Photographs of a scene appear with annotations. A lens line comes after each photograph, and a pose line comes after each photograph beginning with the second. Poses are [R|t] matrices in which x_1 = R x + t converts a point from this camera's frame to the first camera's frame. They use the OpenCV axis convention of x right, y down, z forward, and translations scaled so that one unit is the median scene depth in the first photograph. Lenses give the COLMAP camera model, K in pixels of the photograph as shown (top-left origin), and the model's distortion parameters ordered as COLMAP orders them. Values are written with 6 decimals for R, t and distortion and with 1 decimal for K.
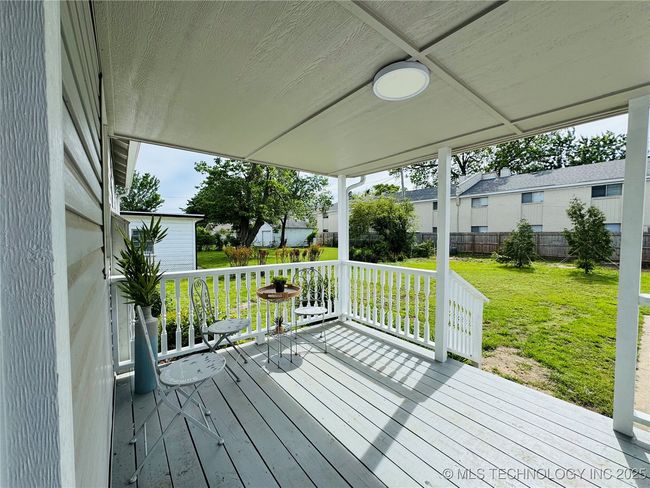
lens RADIAL K [[258.3, 0, 325.0], [0, 258.3, 242.7], [0, 0, 1]] dist [-0.001976, -0.000220]
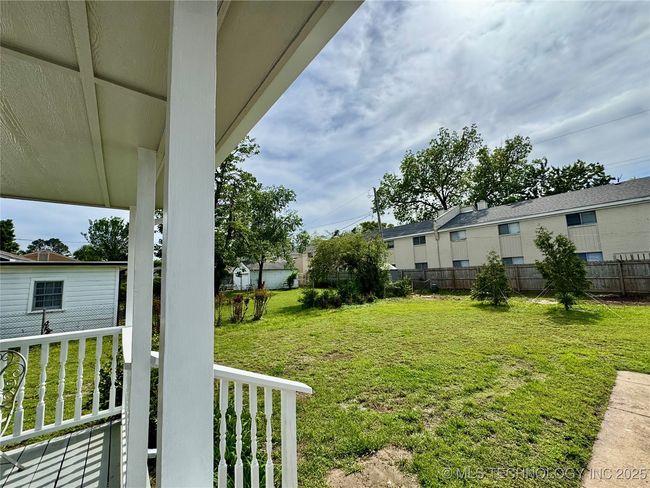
lens RADIAL K [[258.3, 0, 325.0], [0, 258.3, 242.7], [0, 0, 1]] dist [-0.001976, -0.000220]
pose [[0.999196, -0.039713, 0.005482, 0.132587], [0.040086, 0.987805, -0.150450, -0.006278], [0.000560, 0.150549, 0.988602, 0.063991]]
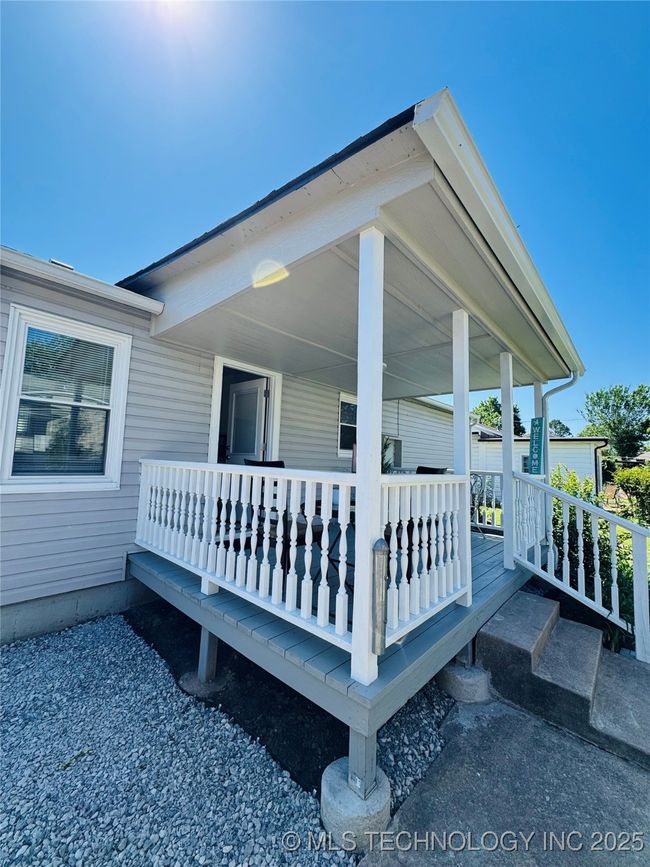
lens RADIAL K [[344.6, 0, 329.0], [0, 344.6, 434.2], [0, 0, 1]] dist [-0.001976, -0.000220]
pose [[0.169191, -0.076554, -0.982606, 0.252400], [-0.065449, 0.993905, -0.088704, 0.018629], [0.983408, 0.079318, 0.163150, 0.016421]]
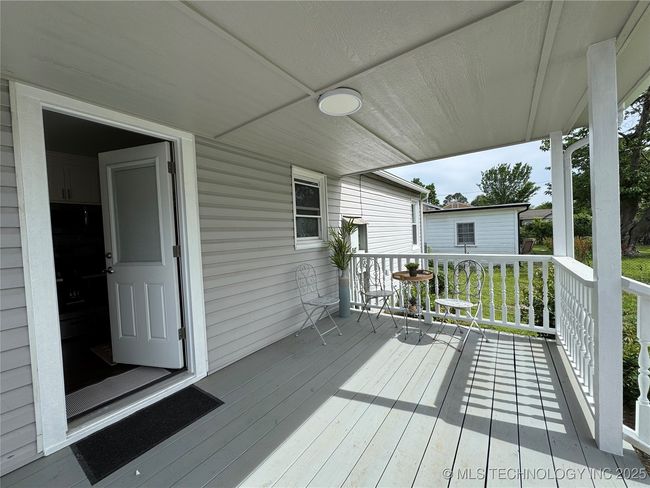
lens RADIAL K [[258.3, 0, 325.0], [0, 258.3, 242.7], [0, 0, 1]] dist [-0.001976, -0.000220]
pose [[0.280563, 0.014376, -0.959728, 0.123301], [0.016017, 0.999678, 0.019657, 0.001888], [0.959702, -0.020886, 0.280242, 0.046960]]
